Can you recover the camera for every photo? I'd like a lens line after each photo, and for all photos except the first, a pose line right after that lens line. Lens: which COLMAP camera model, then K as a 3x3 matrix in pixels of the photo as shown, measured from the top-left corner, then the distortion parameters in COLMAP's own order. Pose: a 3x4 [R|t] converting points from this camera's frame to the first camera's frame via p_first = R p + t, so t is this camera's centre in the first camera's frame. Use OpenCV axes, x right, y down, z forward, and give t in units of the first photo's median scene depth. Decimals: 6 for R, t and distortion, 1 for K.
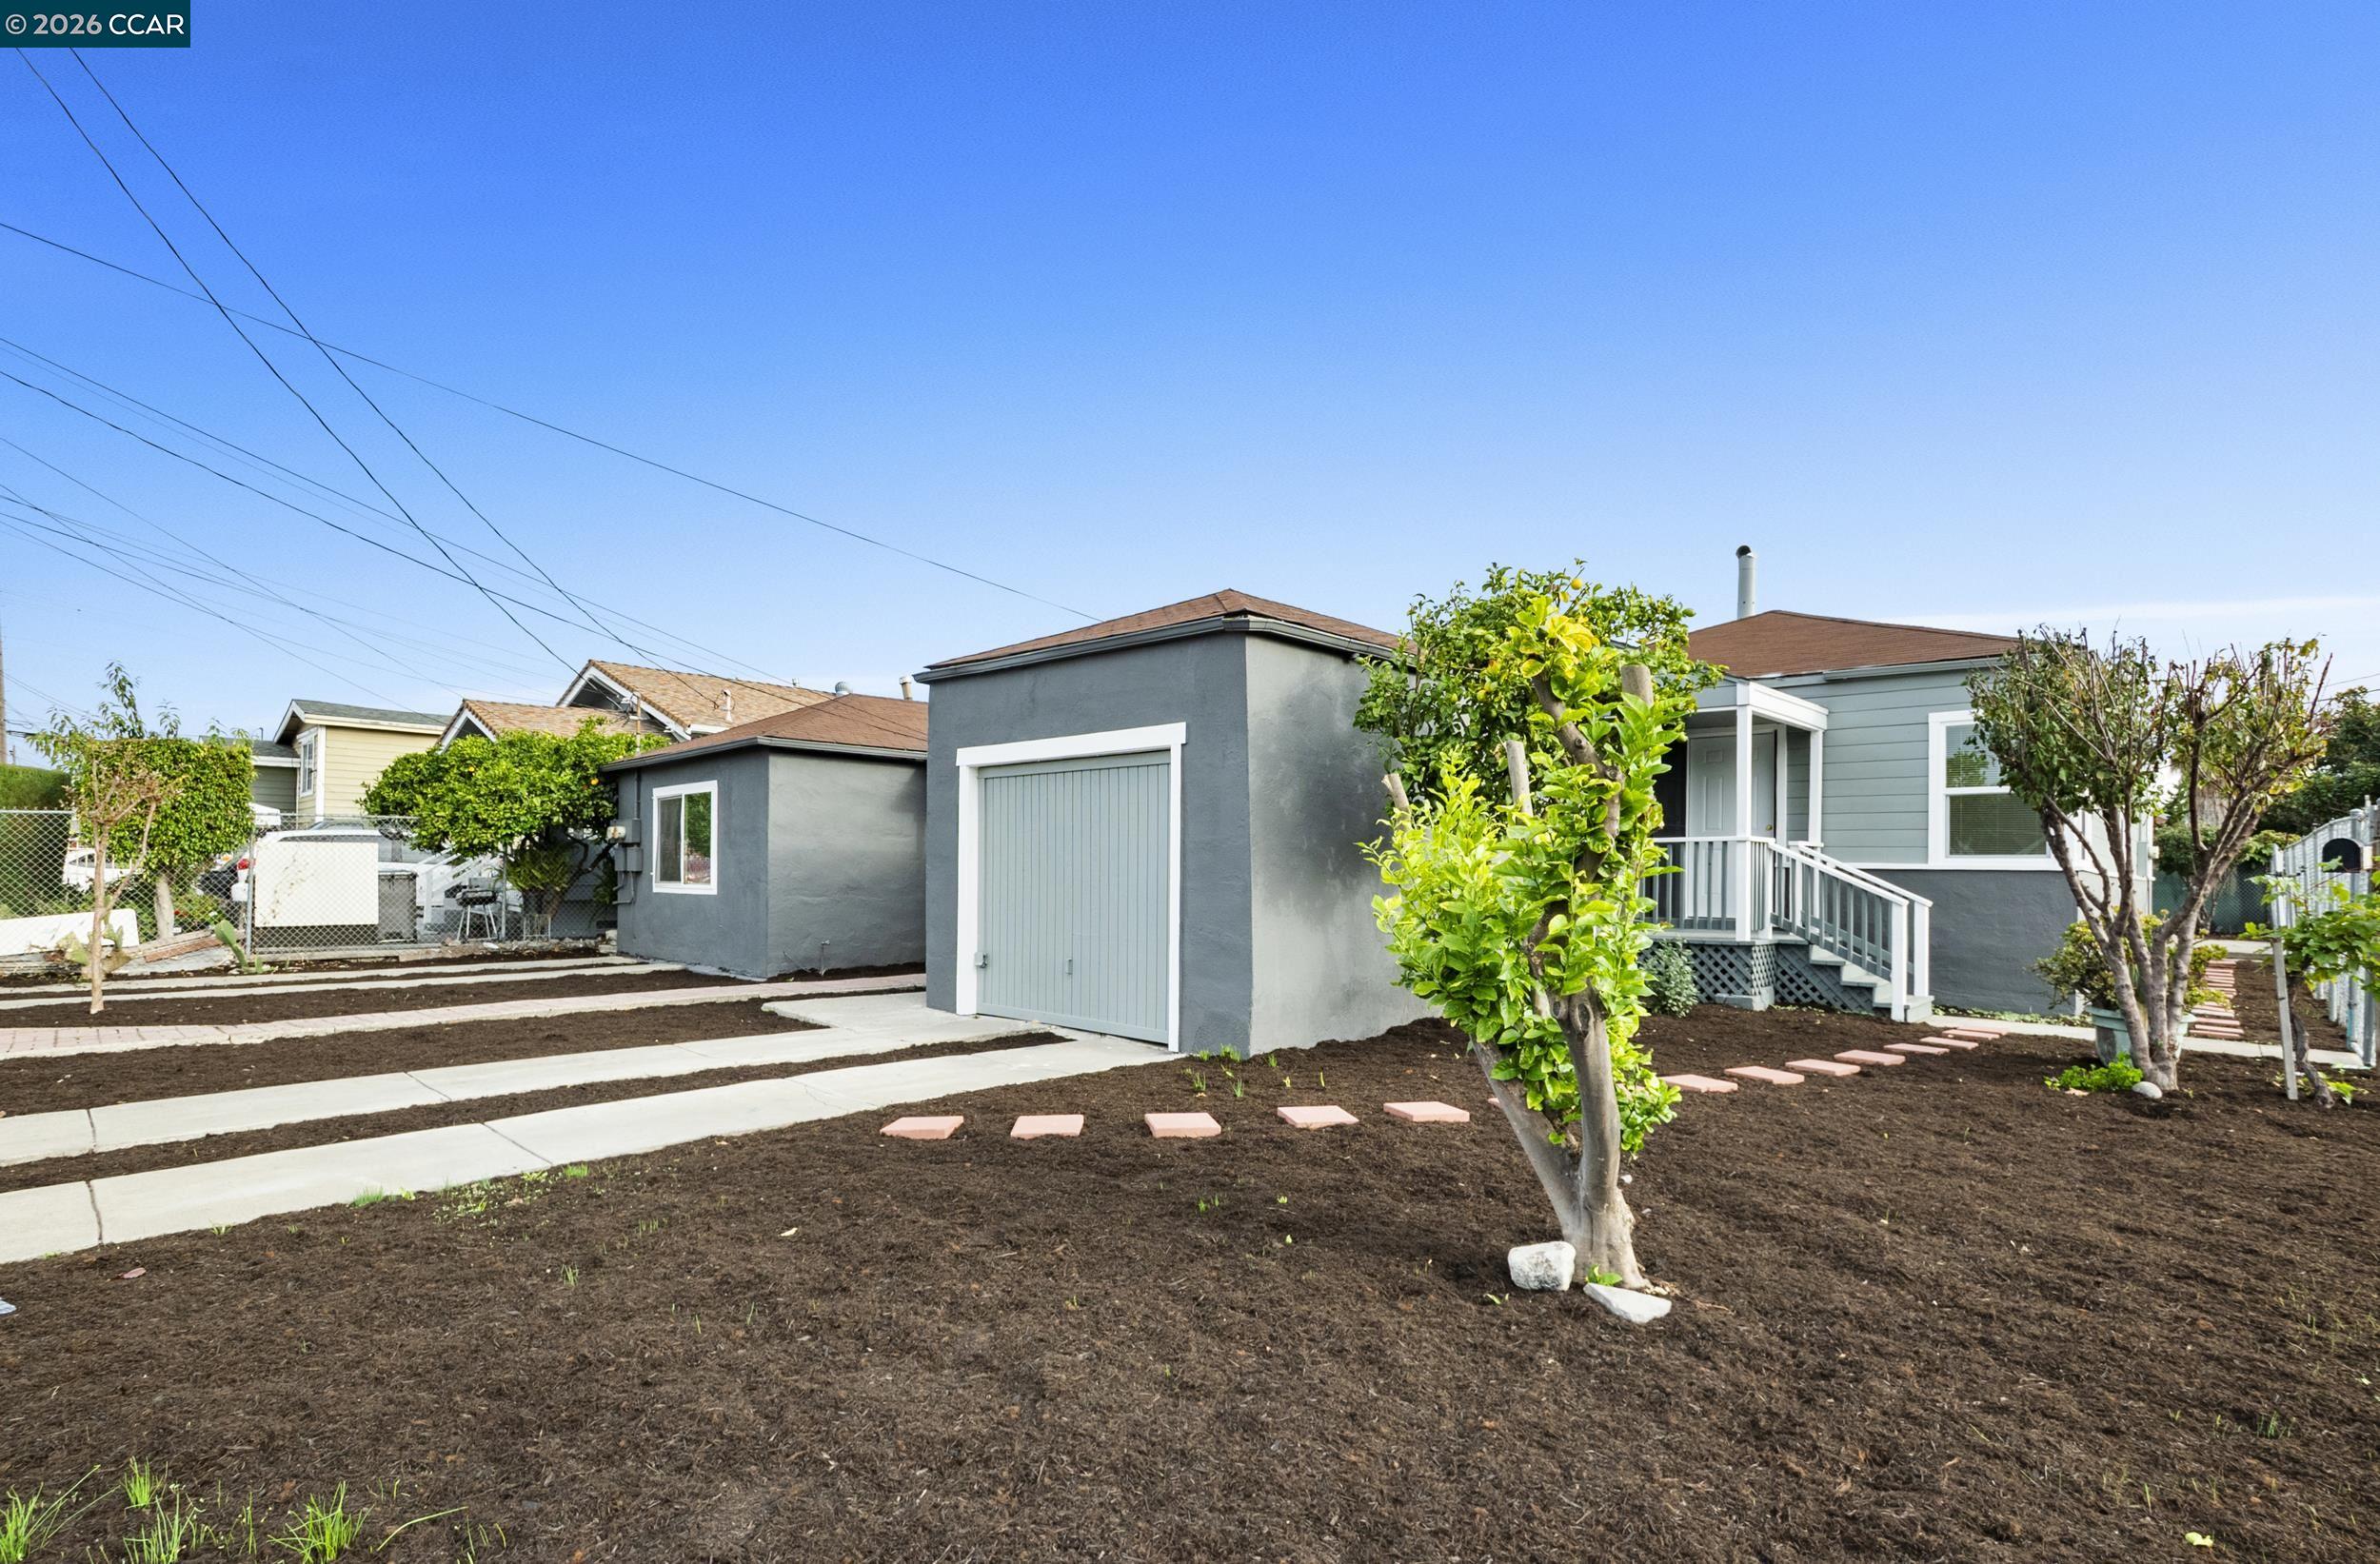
lens RADIAL K [[1129.1, 0, 1190.6], [0, 1129.1, 858.9], [0, 0, 1]] dist [-0.000065, 0.000444]
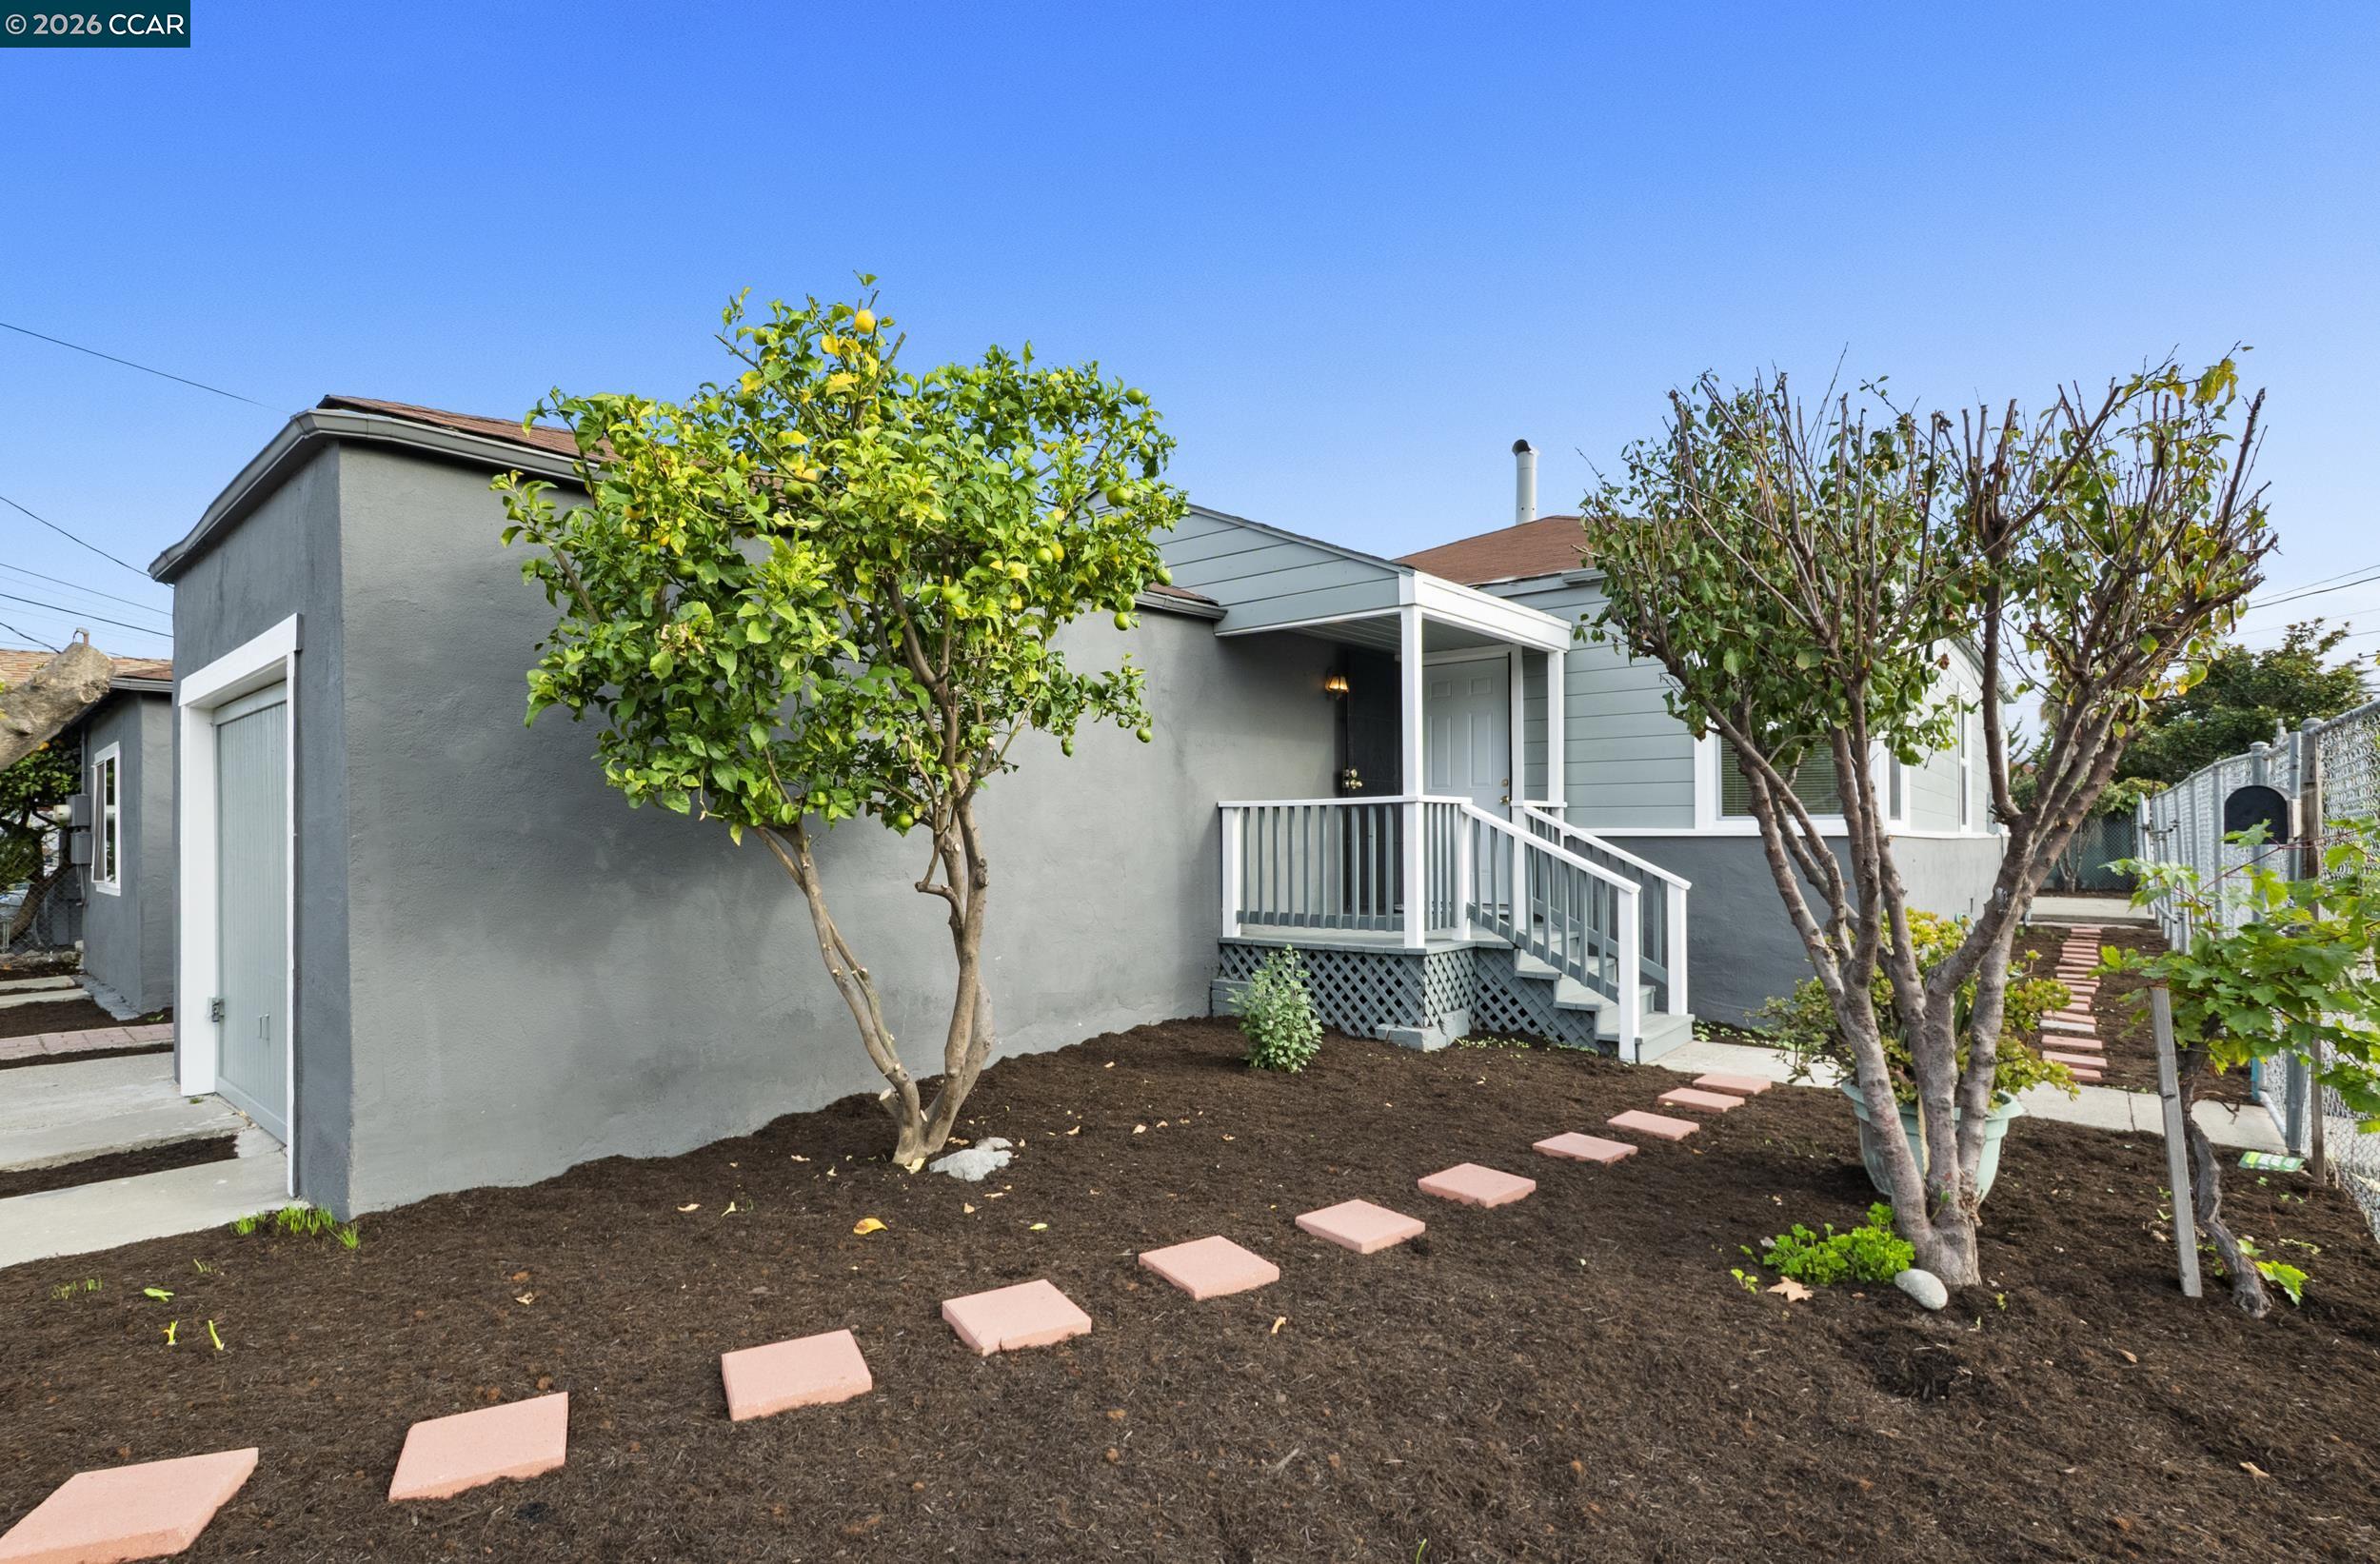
lens RADIAL K [[1105.2, 0, 1186.5], [0, 1105.2, 822.8], [0, 0, 1]] dist [-0.002046, -0.001008]
pose [[0.998452, -0.017592, 0.052763, 0.318038], [0.017554, 0.999845, 0.001185, -0.006765], [-0.052776, -0.000257, 0.998606, 0.335601]]
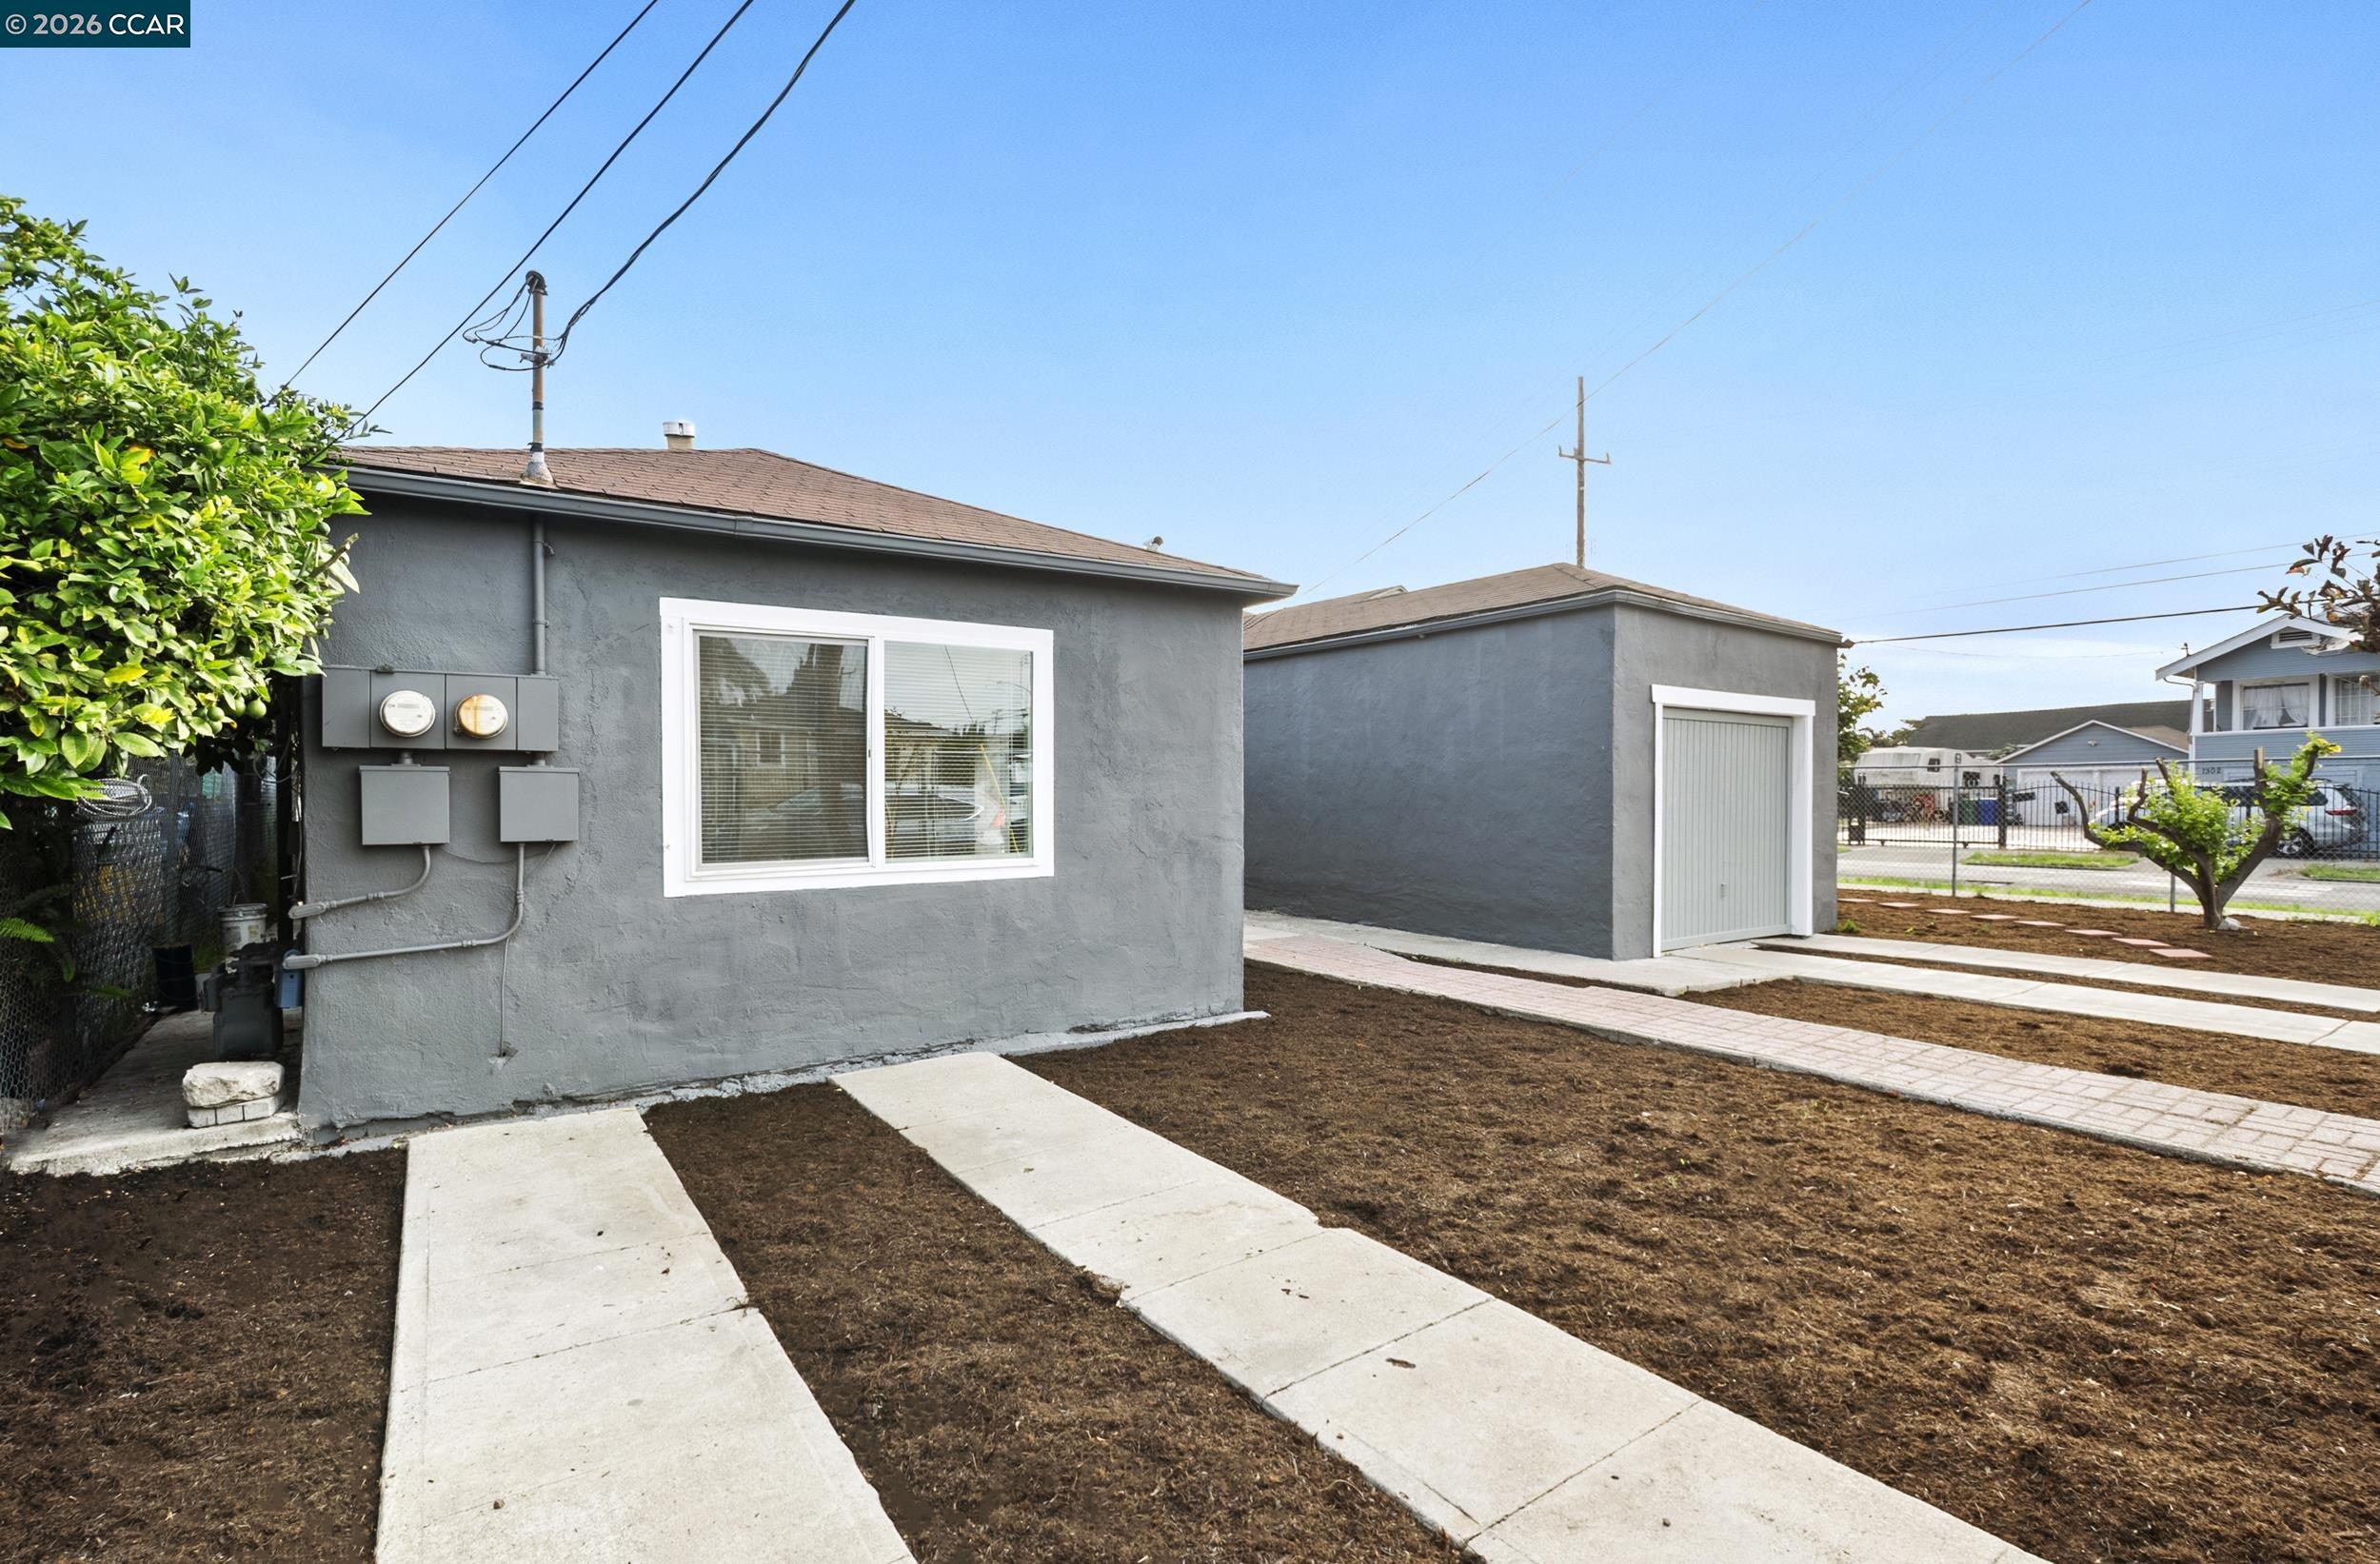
lens RADIAL K [[1105.1, 0, 1246.4], [0, 1105.1, 784.9], [0, 0, 1]] dist [-0.000797, -0.000057]
pose [[0.169690, -0.001397, 0.985497, -1.195626], [-0.007852, 0.999965, 0.002770, -0.010792], [-0.985466, -0.008208, 0.169673, 1.176344]]
